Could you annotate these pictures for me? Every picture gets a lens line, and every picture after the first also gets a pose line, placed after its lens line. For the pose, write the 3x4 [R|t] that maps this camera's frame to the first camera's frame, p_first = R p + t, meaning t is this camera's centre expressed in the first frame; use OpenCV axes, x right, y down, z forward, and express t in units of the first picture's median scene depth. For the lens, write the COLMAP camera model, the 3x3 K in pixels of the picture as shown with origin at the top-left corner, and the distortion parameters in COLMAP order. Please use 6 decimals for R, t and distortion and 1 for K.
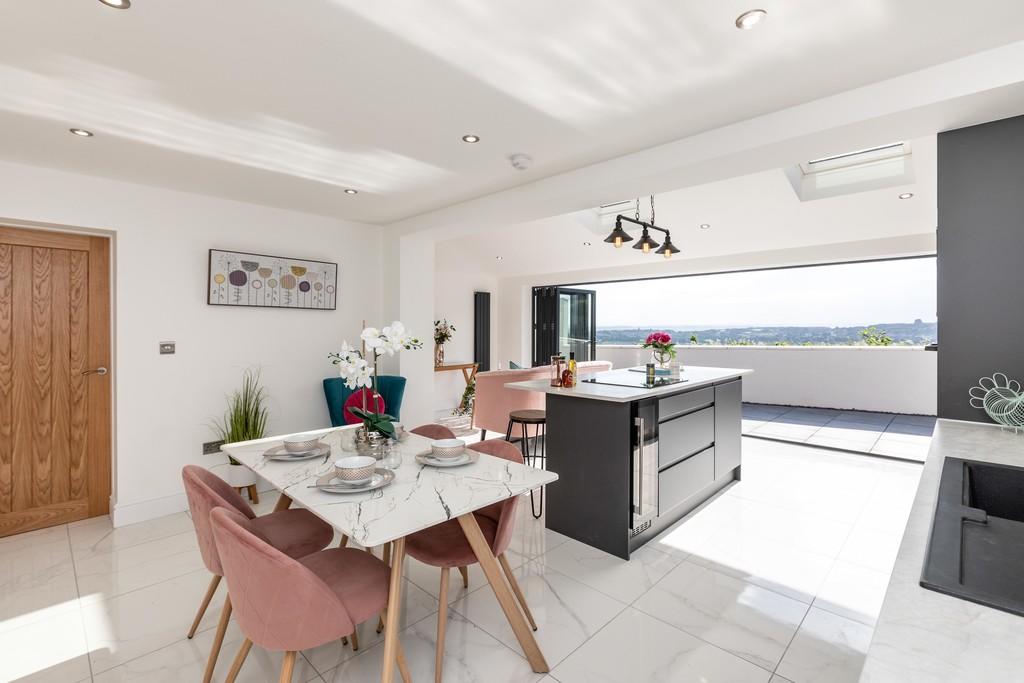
lens RADIAL K [[460.8, 0, 506.8], [0, 460.8, 328.4], [0, 0, 1]] dist [0.001826, 0.000144]
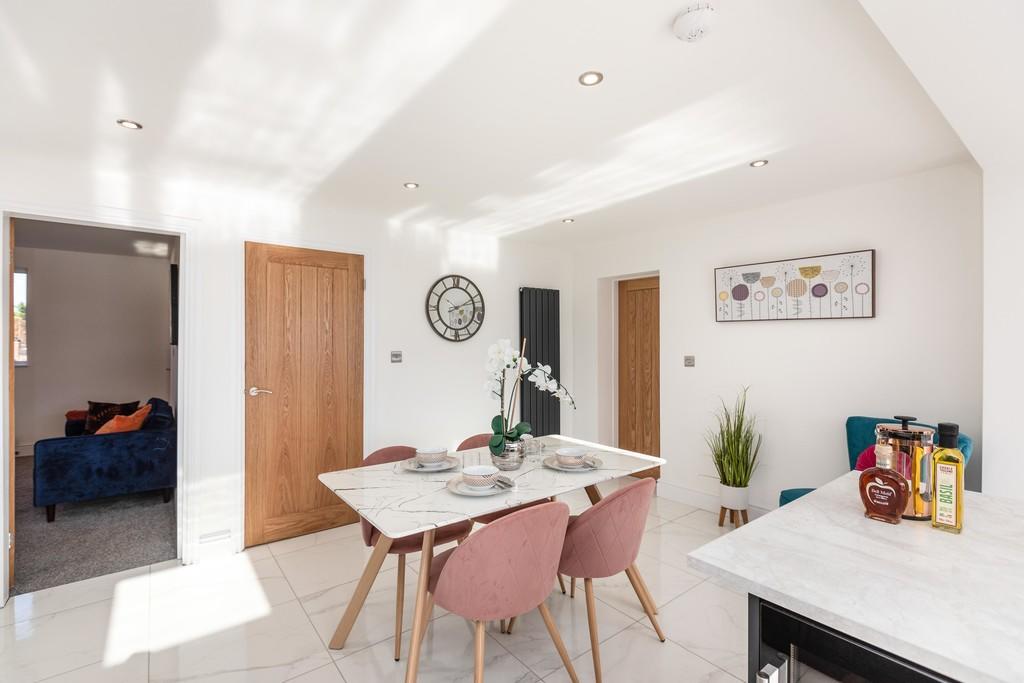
lens RADIAL K [[462.6, 0, 512.0], [0, 462.6, 341.5], [0, 0, 1]] dist [0.002217, 0.000282]
pose [[-0.132845, -0.002874, -0.991133, 0.431936], [0.000194, 0.999996, -0.002926, -0.003936], [0.991137, -0.000581, -0.132844, 0.652442]]
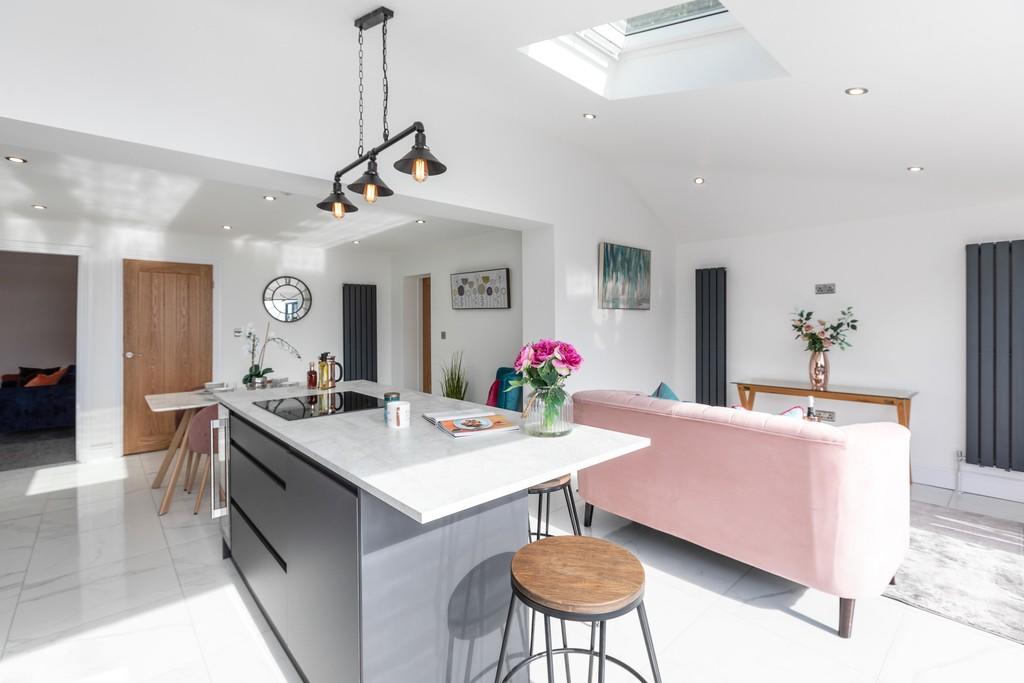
lens RADIAL K [[471.3, 0, 513.0], [0, 471.3, 316.0], [0, 0, 1]] dist [-0.000686, -0.000377]
pose [[-0.071226, -0.009671, -0.997413, 0.926791], [0.002054, 0.999949, -0.009842, -0.010918], [0.997458, -0.002750, -0.071203, 1.268660]]
